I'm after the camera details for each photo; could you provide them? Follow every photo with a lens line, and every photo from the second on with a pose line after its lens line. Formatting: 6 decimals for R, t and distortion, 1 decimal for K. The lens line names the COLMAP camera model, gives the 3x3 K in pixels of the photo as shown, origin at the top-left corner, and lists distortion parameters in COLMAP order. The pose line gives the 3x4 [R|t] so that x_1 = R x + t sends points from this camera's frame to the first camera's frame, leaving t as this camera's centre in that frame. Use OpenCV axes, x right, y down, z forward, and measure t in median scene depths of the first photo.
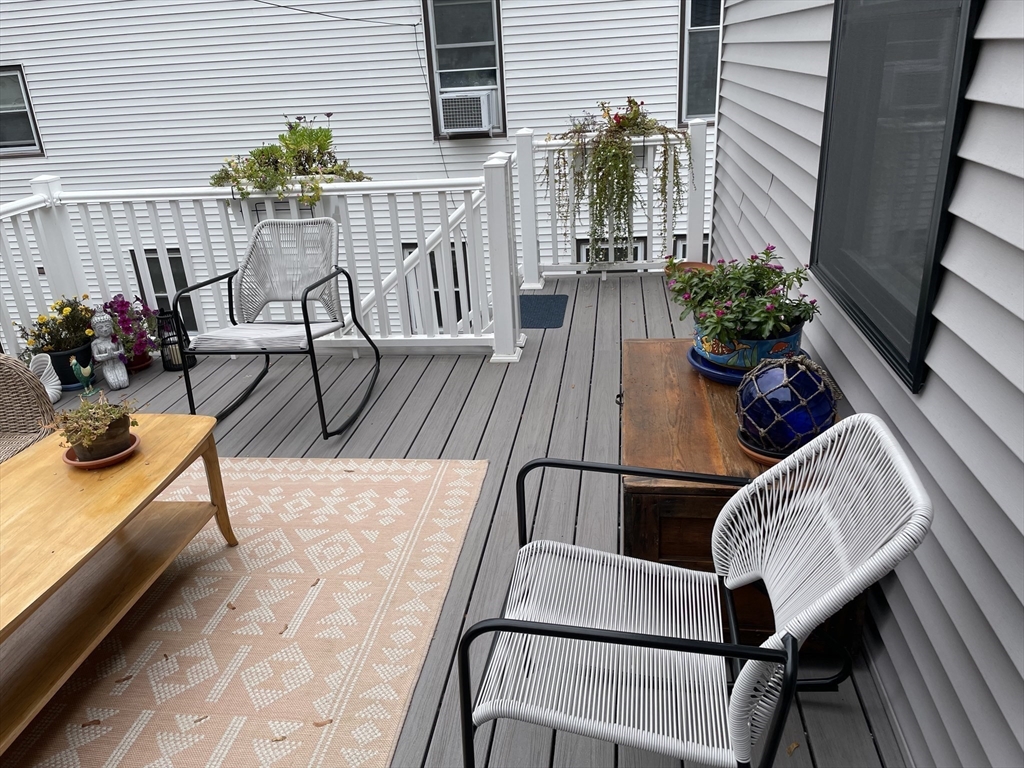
lens RADIAL K [[775.7, 0, 513.7], [0, 775.7, 394.7], [0, 0, 1]] dist [0.073617, -0.100299]
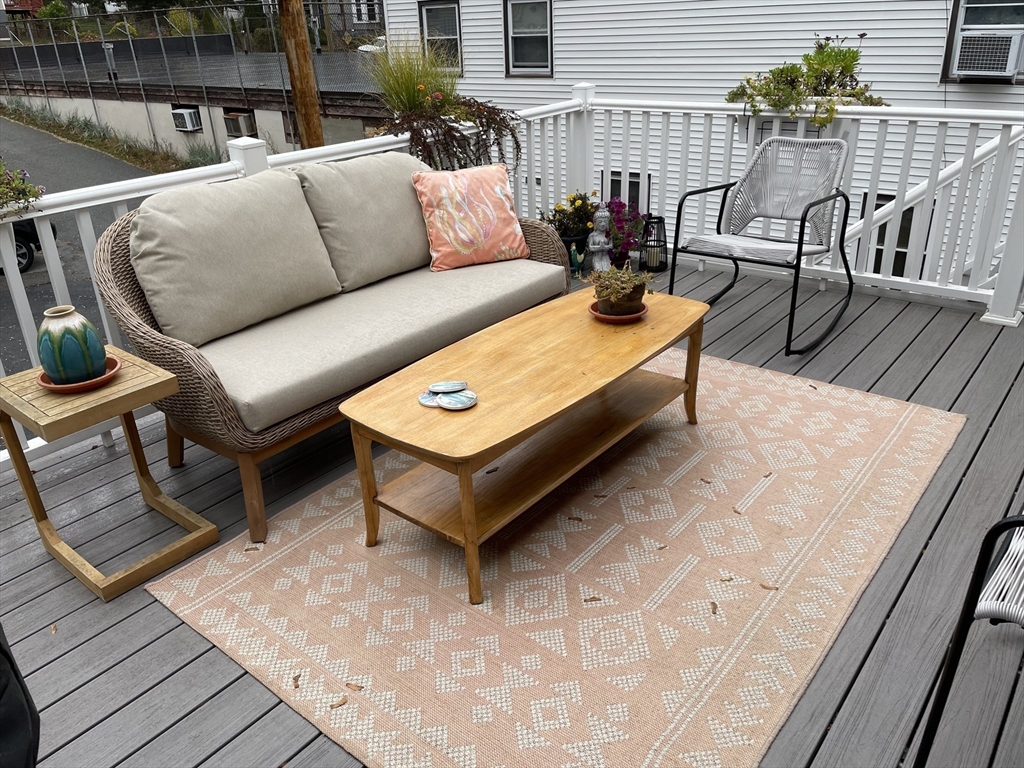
lens RADIAL K [[775.7, 0, 505.6], [0, 775.7, 391.0], [0, 0, 1]] dist [0.073617, -0.100299]
pose [[0.848805, 0.245146, -0.468438, -0.063140], [-0.215661, 0.969484, 0.116583, 0.061100], [0.482723, 0.002068, 0.875771, -0.068546]]
